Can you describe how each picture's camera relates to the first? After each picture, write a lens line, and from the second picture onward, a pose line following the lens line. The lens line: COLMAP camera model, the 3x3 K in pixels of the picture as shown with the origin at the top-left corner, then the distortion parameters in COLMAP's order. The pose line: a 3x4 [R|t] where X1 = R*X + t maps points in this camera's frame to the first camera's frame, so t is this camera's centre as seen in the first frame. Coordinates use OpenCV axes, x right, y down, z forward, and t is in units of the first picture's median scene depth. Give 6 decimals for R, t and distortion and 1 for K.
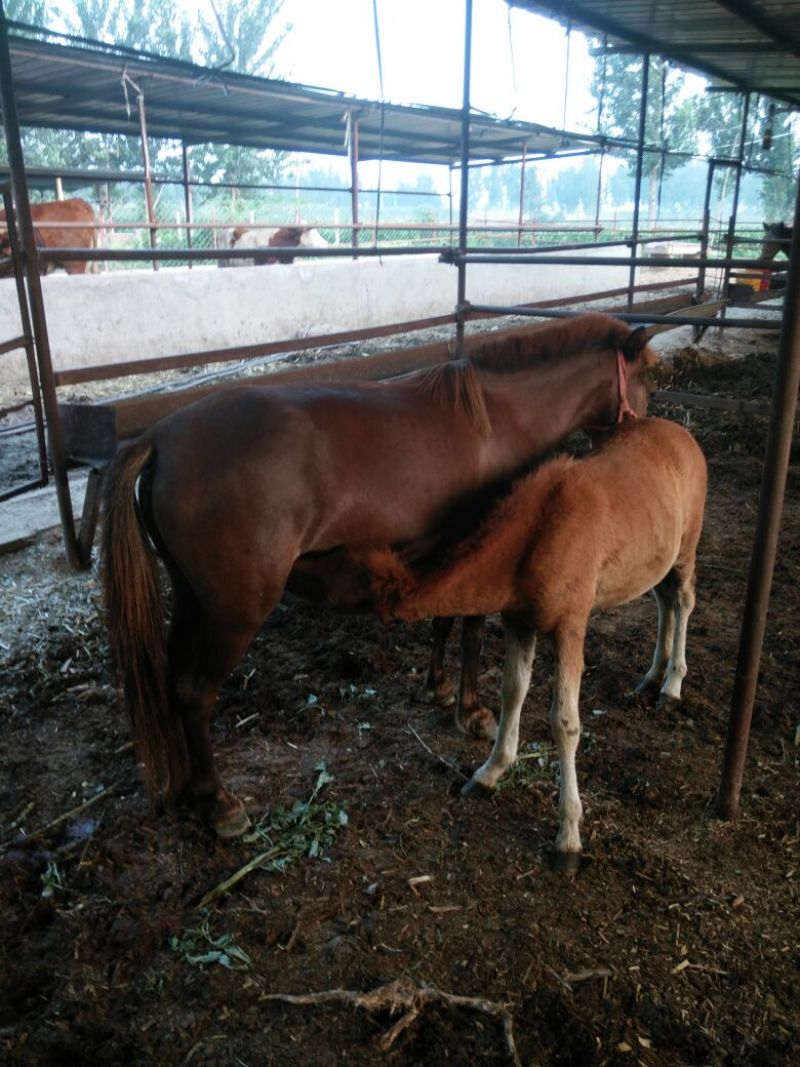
lens RADIAL K [[865.8, 0, 400.0], [0, 865.8, 533.5], [0, 0, 1]] dist [-0.000594, -0.005903]
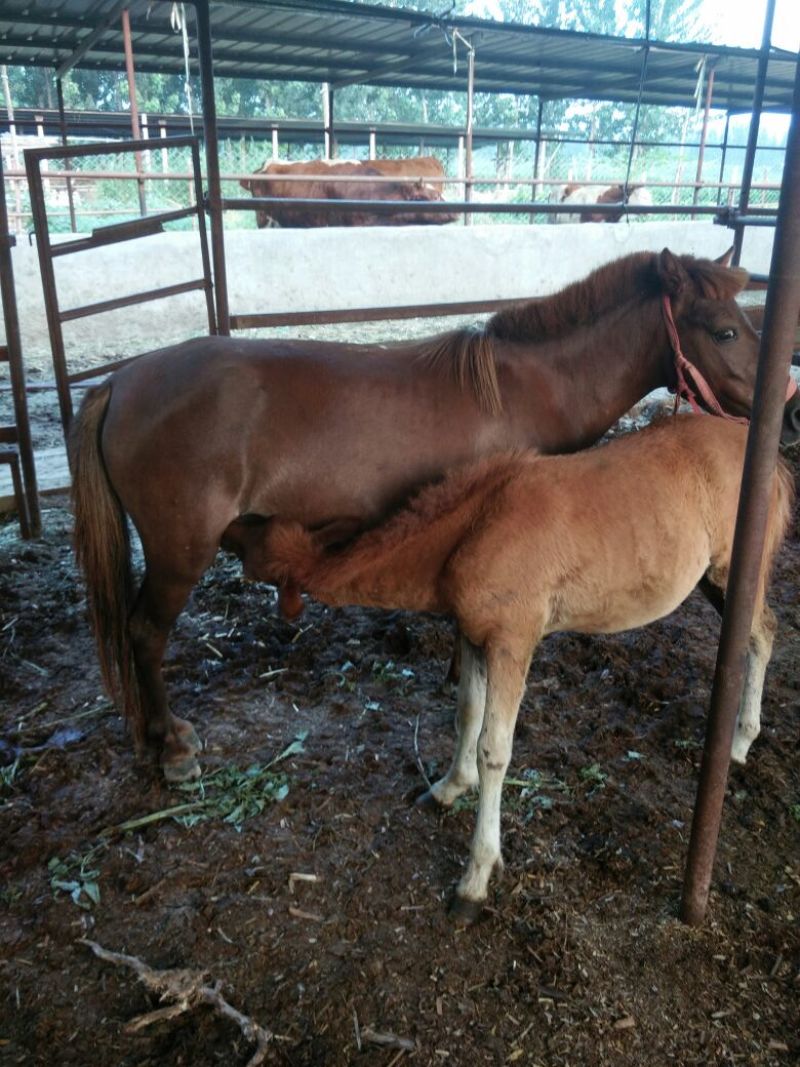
lens RADIAL K [[870.4, 0, 397.0], [0, 870.4, 511.4], [0, 0, 1]] dist [0.000876, -0.008541]
pose [[0.916653, 0.149660, -0.370606, 0.336751], [-0.142667, 0.988683, 0.046385, -0.041244], [0.373354, 0.010354, 0.927631, 0.132620]]
